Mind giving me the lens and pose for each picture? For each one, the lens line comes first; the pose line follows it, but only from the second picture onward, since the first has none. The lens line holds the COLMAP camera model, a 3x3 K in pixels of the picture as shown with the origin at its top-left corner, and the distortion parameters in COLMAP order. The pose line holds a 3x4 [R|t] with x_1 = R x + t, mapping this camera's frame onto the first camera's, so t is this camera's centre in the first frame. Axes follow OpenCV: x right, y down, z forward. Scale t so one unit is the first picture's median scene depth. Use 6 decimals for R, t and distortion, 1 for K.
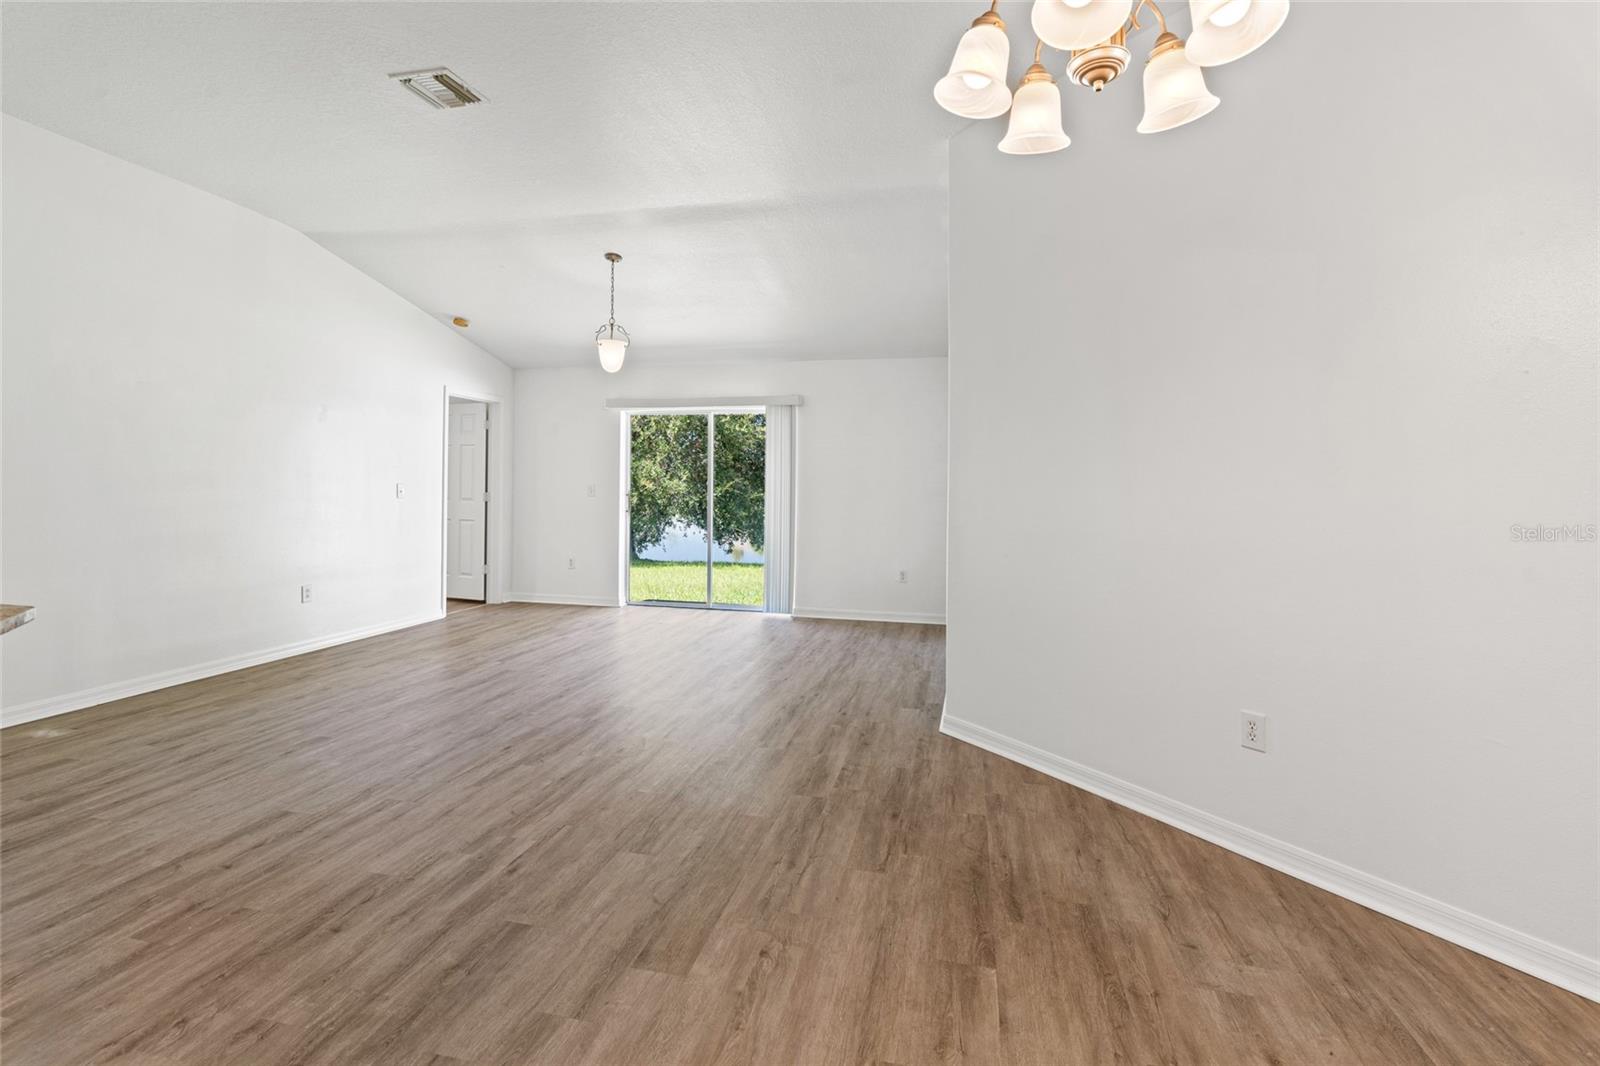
lens RADIAL K [[729.0, 0, 785.0], [0, 729.0, 494.7], [0, 0, 1]] dist [0.004343, 0.000517]
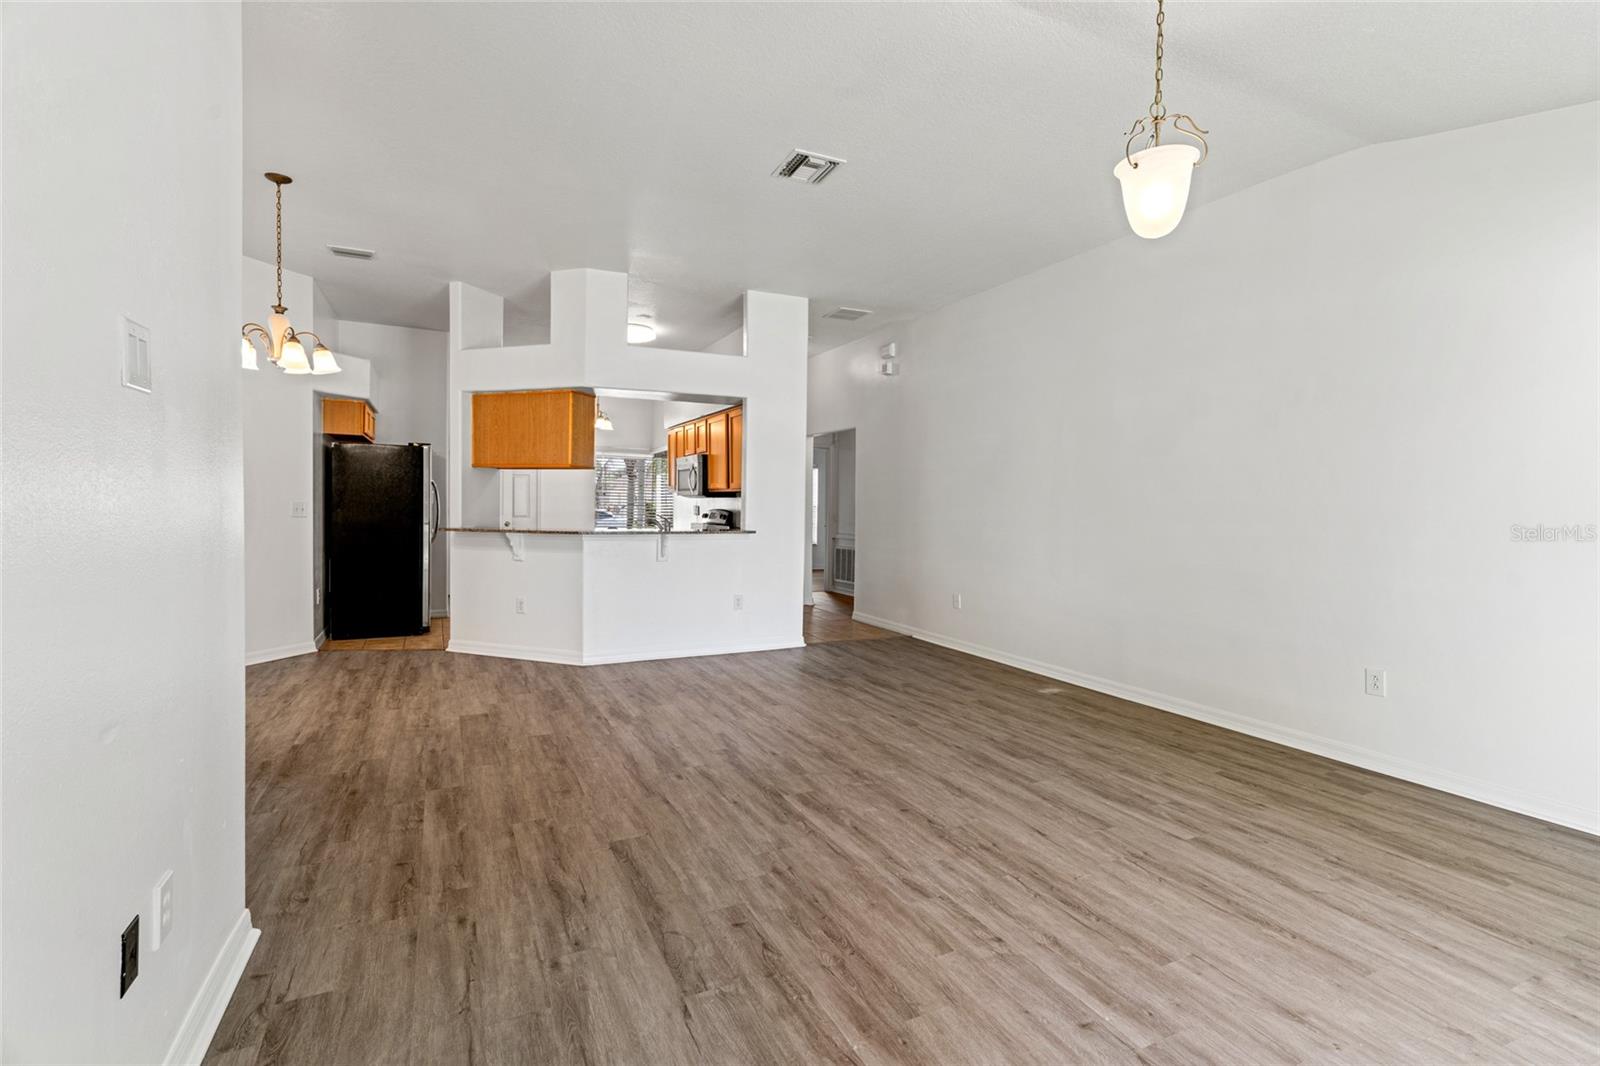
lens RADIAL K [[729.0, 0, 790.8], [0, 729.0, 529.2], [0, 0, 1]] dist [0.004343, 0.000517]
pose [[-0.772262, -0.001797, -0.635302, 0.285610], [-0.028682, 0.999075, 0.032038, -0.014734], [0.634657, 0.042964, -0.771599, 1.881818]]
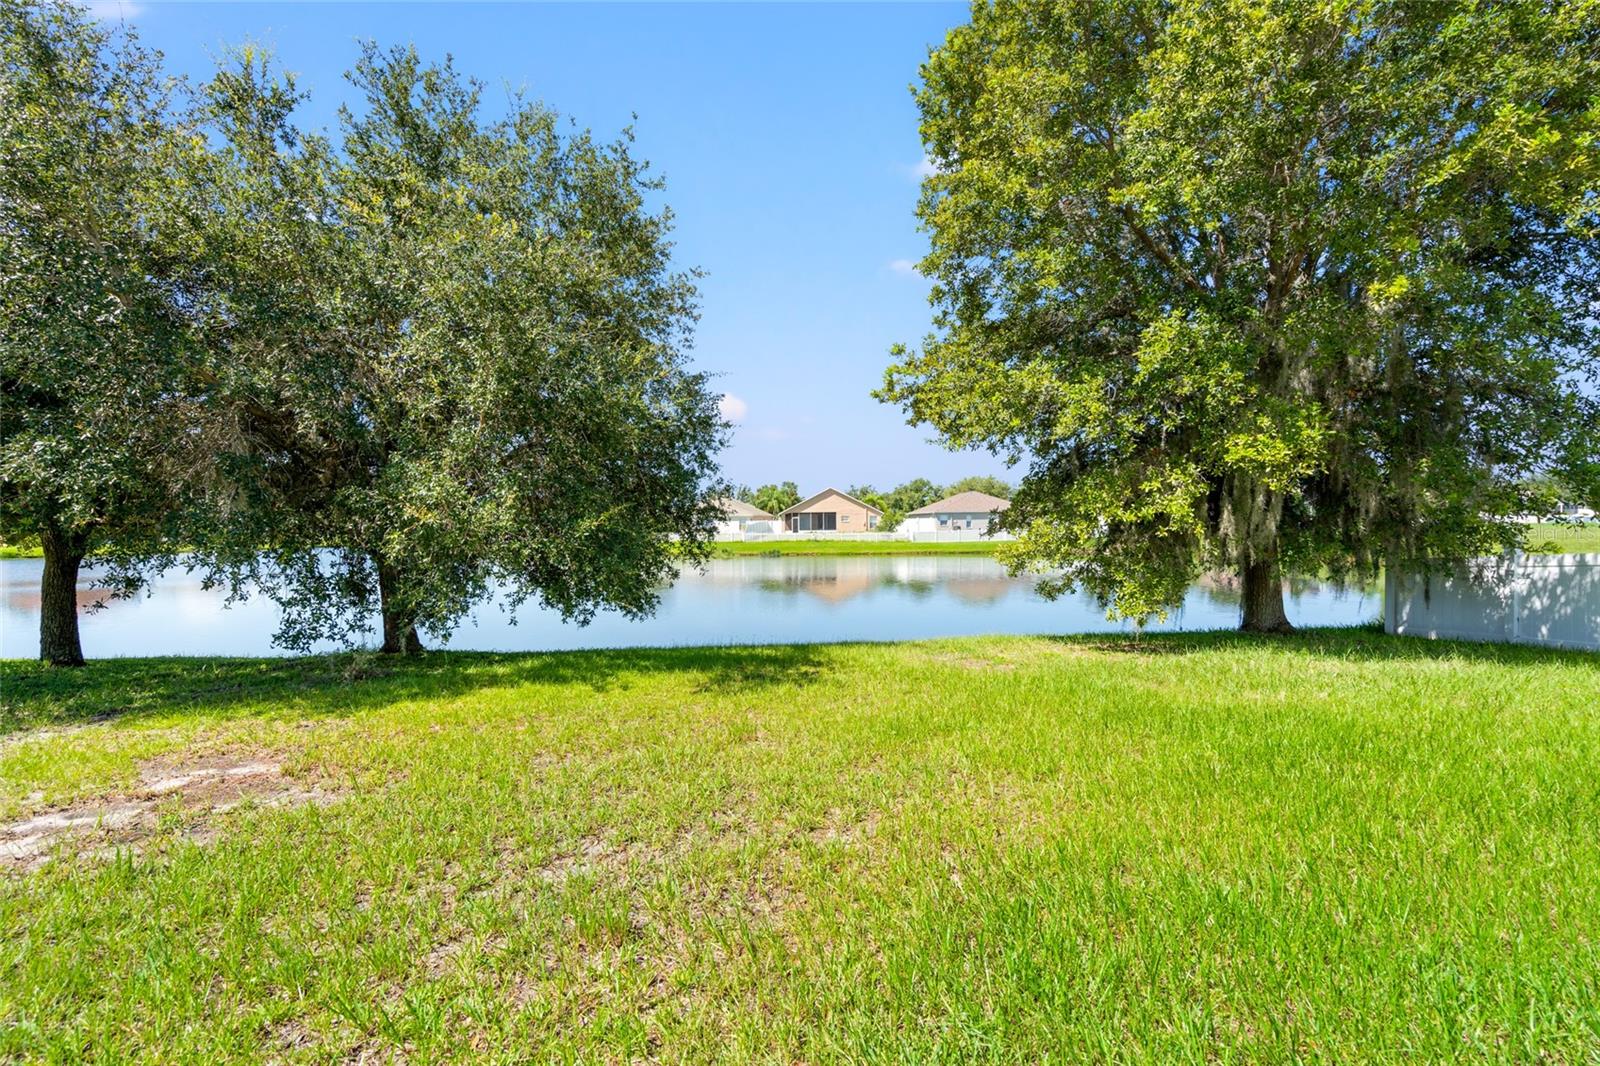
lens RADIAL K [[729.0, 0, 776.5], [0, 729.0, 524.2], [0, 0, 1]] dist [0.004343, 0.000517]
pose [[0.974567, -0.024005, 0.222808, -0.354545], [0.025931, 0.999647, -0.005722, -0.002190], [-0.222592, 0.011354, 0.974845, 2.372801]]
